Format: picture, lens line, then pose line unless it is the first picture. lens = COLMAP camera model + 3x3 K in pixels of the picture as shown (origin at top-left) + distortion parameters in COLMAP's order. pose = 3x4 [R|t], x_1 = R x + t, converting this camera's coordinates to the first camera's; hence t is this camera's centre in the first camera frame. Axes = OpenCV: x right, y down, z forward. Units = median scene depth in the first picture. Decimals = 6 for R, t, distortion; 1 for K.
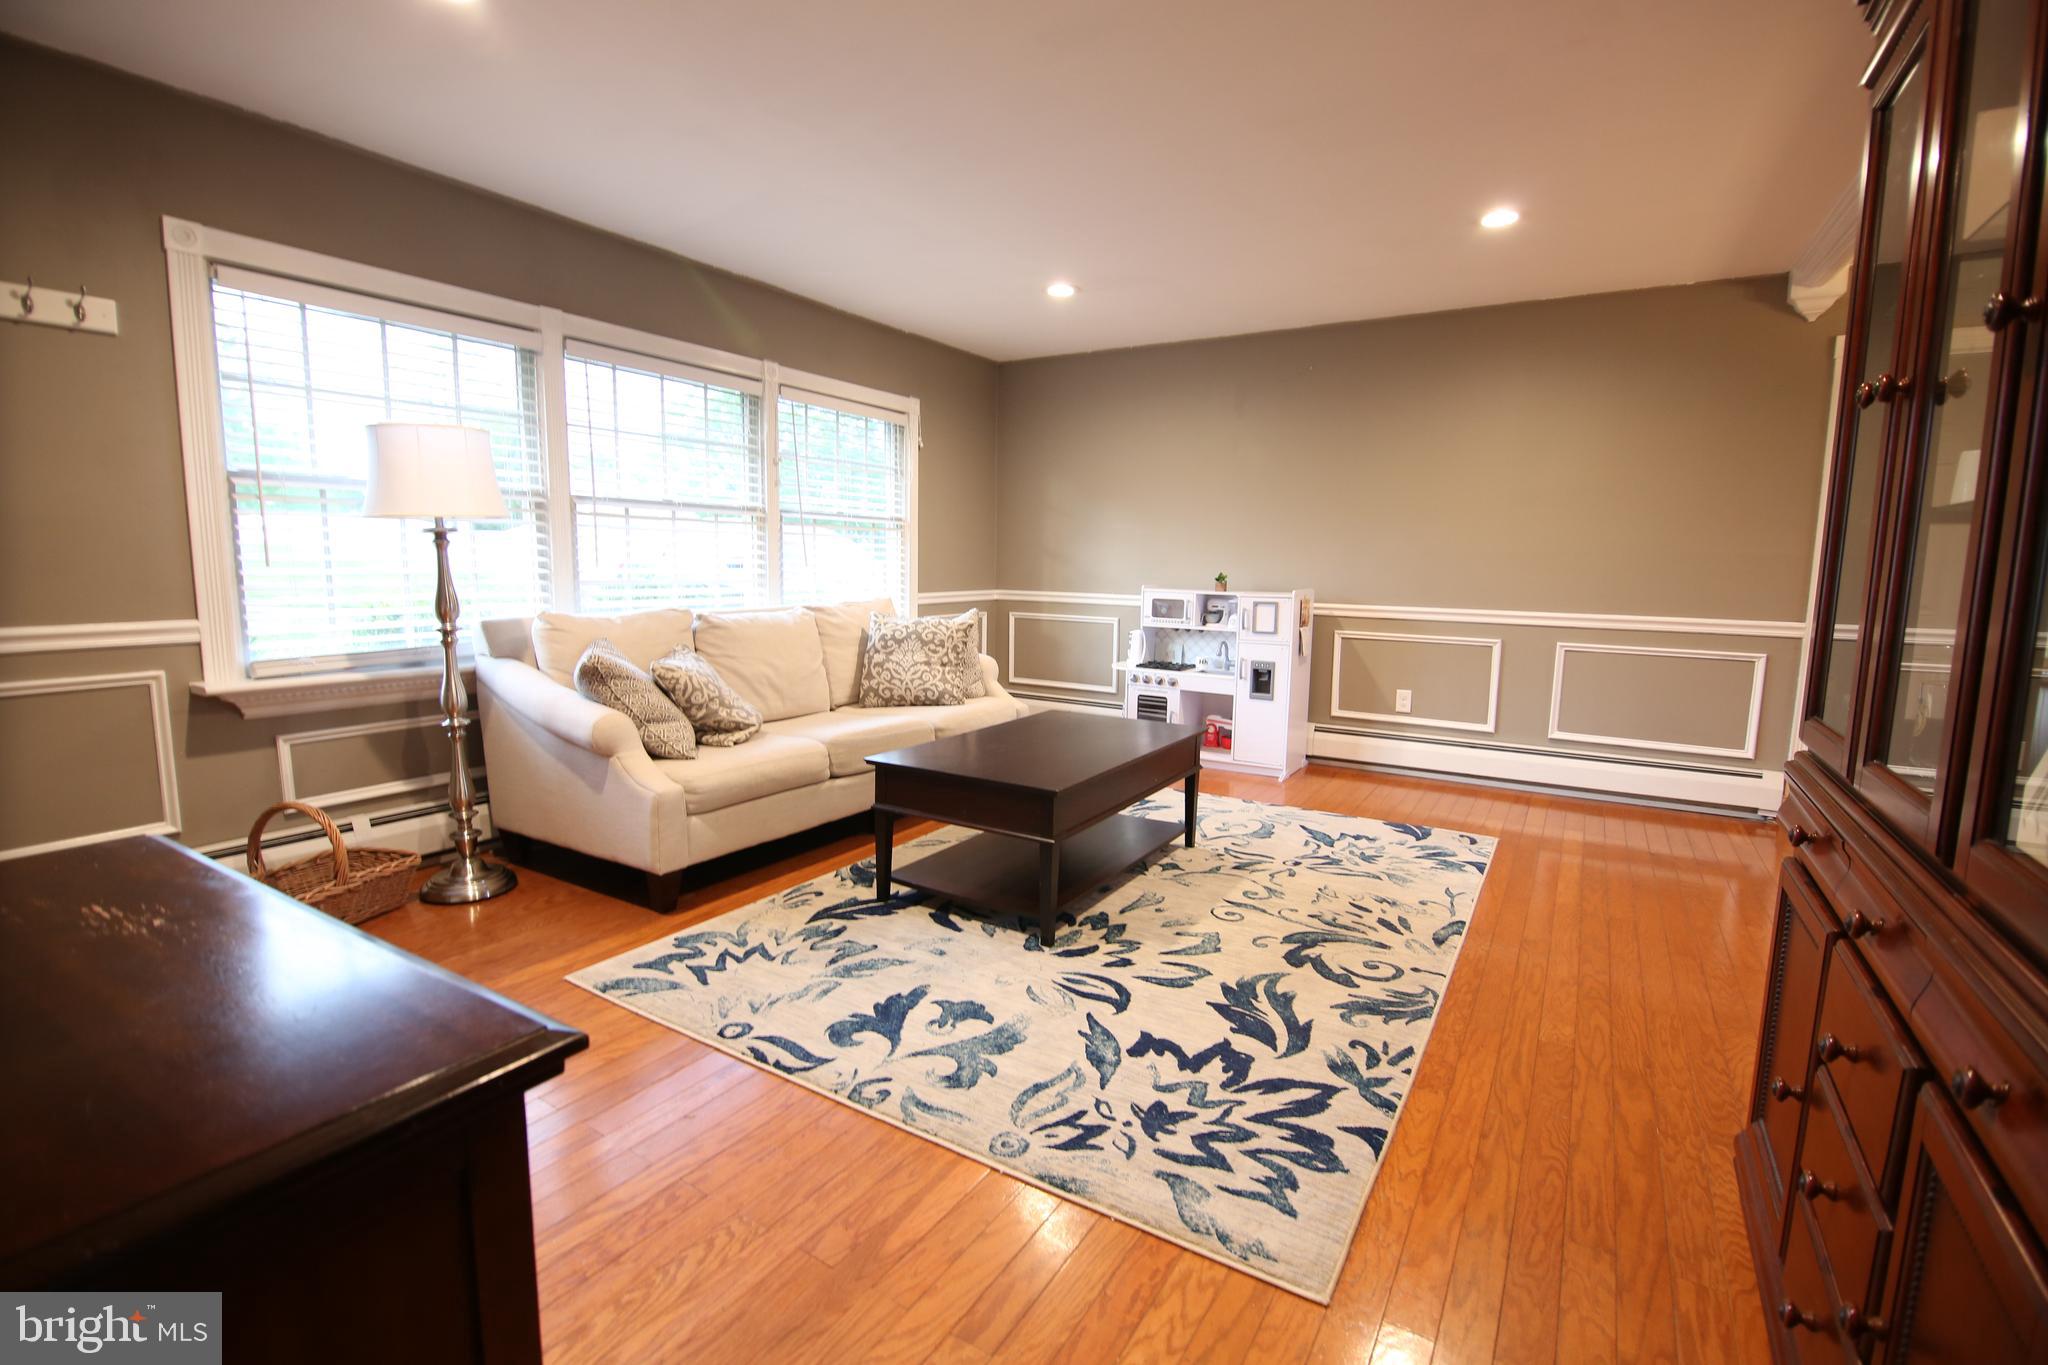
lens RADIAL K [[912.6, 0, 1027.9], [0, 912.6, 673.9], [0, 0, 1]] dist [-0.006331, -0.007668]
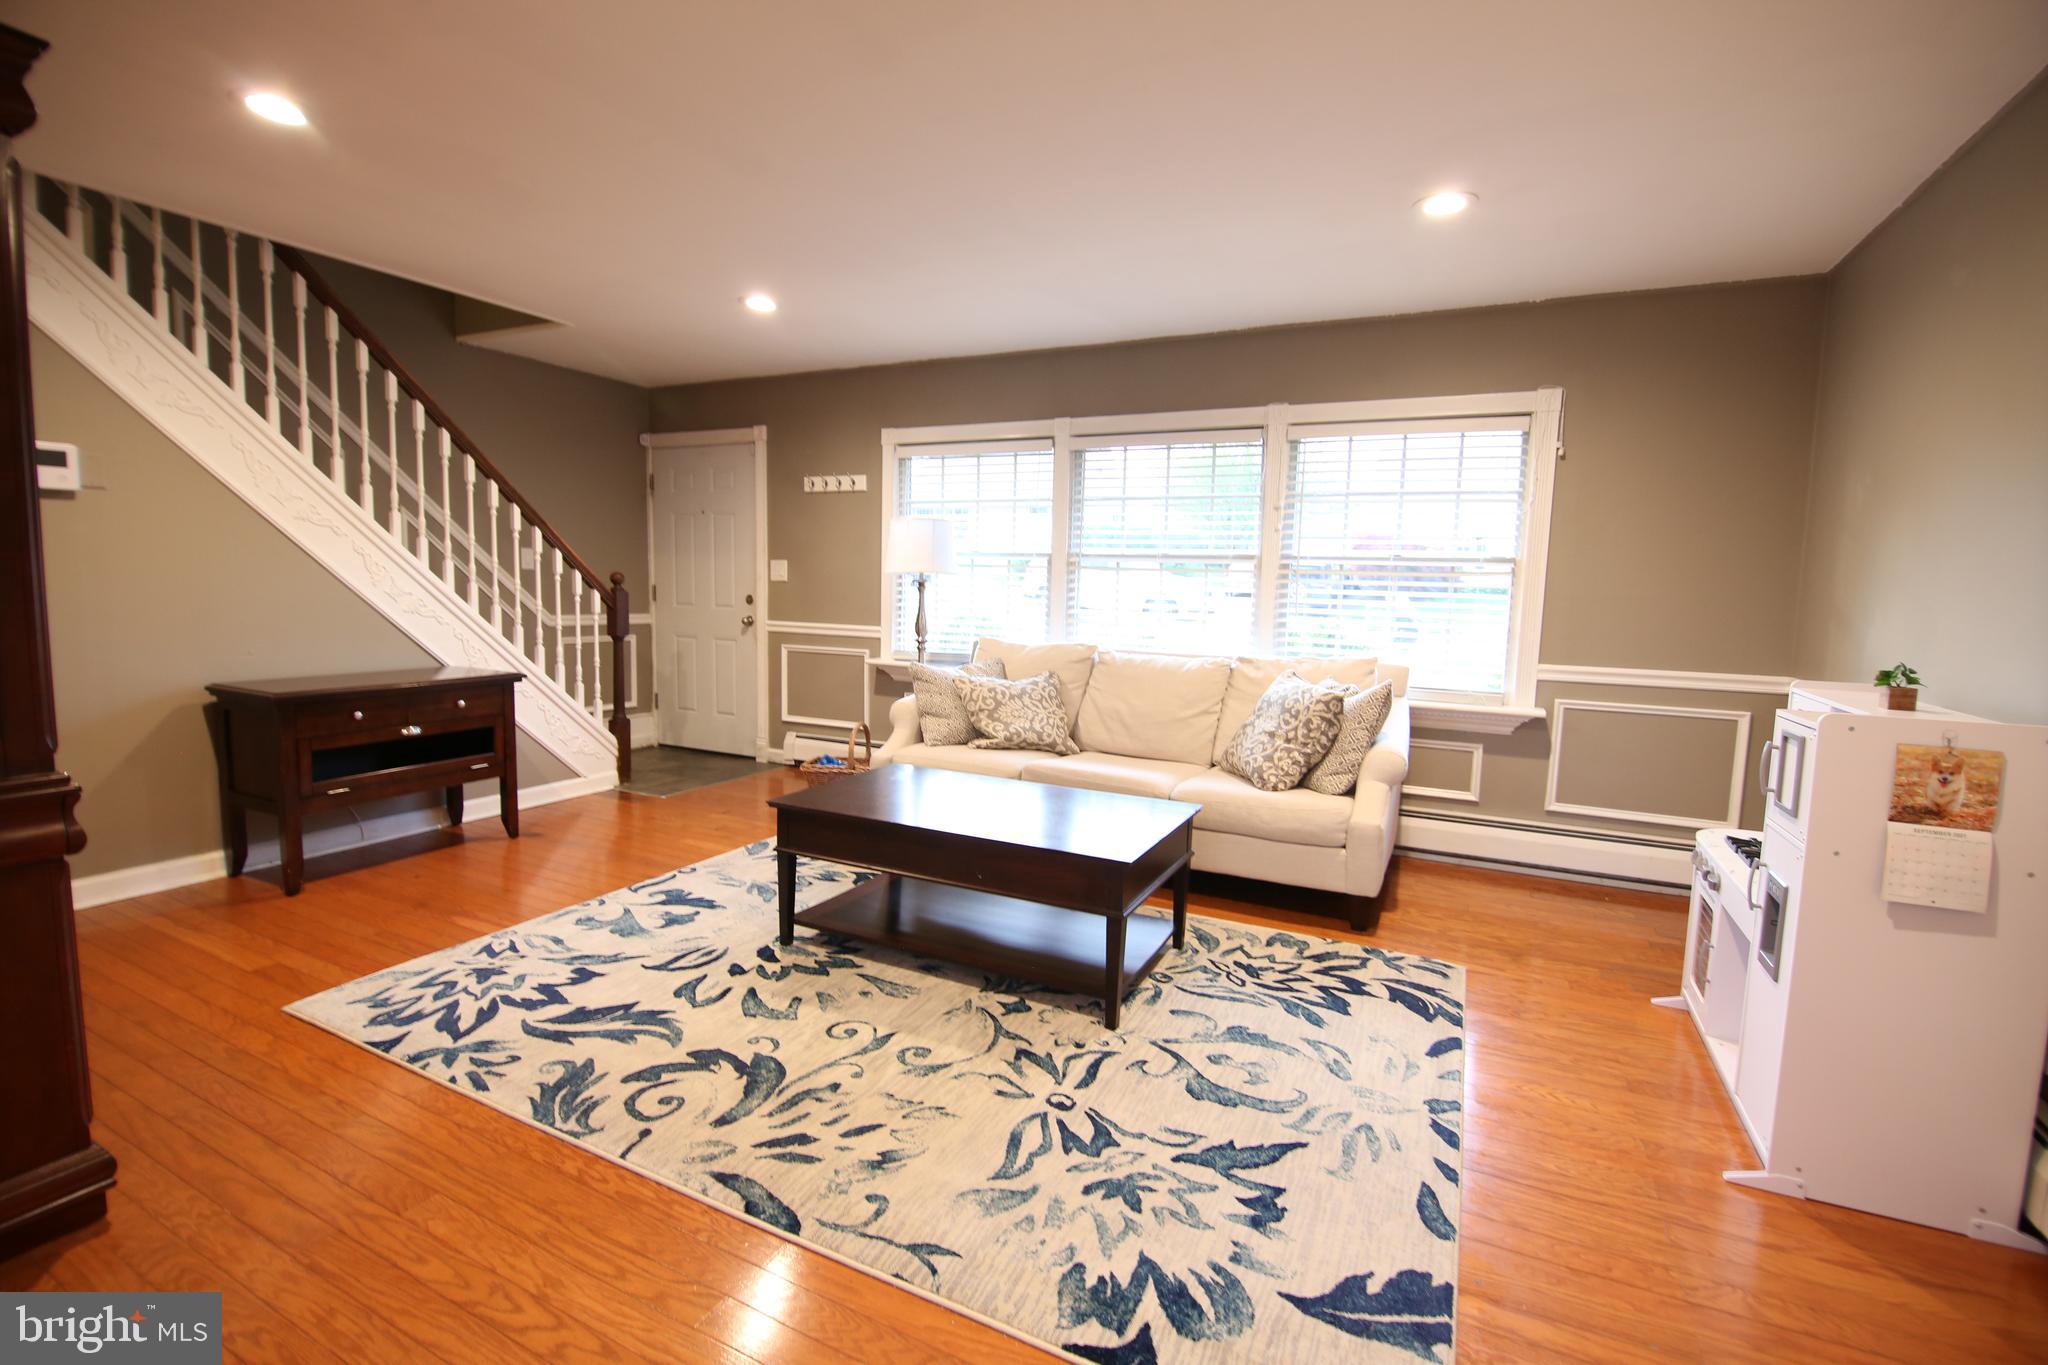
lens RADIAL K [[912.6, 0, 1020.7], [0, 912.6, 675.3], [0, 0, 1]] dist [-0.006331, -0.007668]
pose [[0.090540, 0.088261, -0.991974, 1.150737], [-0.148792, 0.986084, 0.074156, -0.154584], [0.984715, 0.140884, 0.102413, 1.150186]]
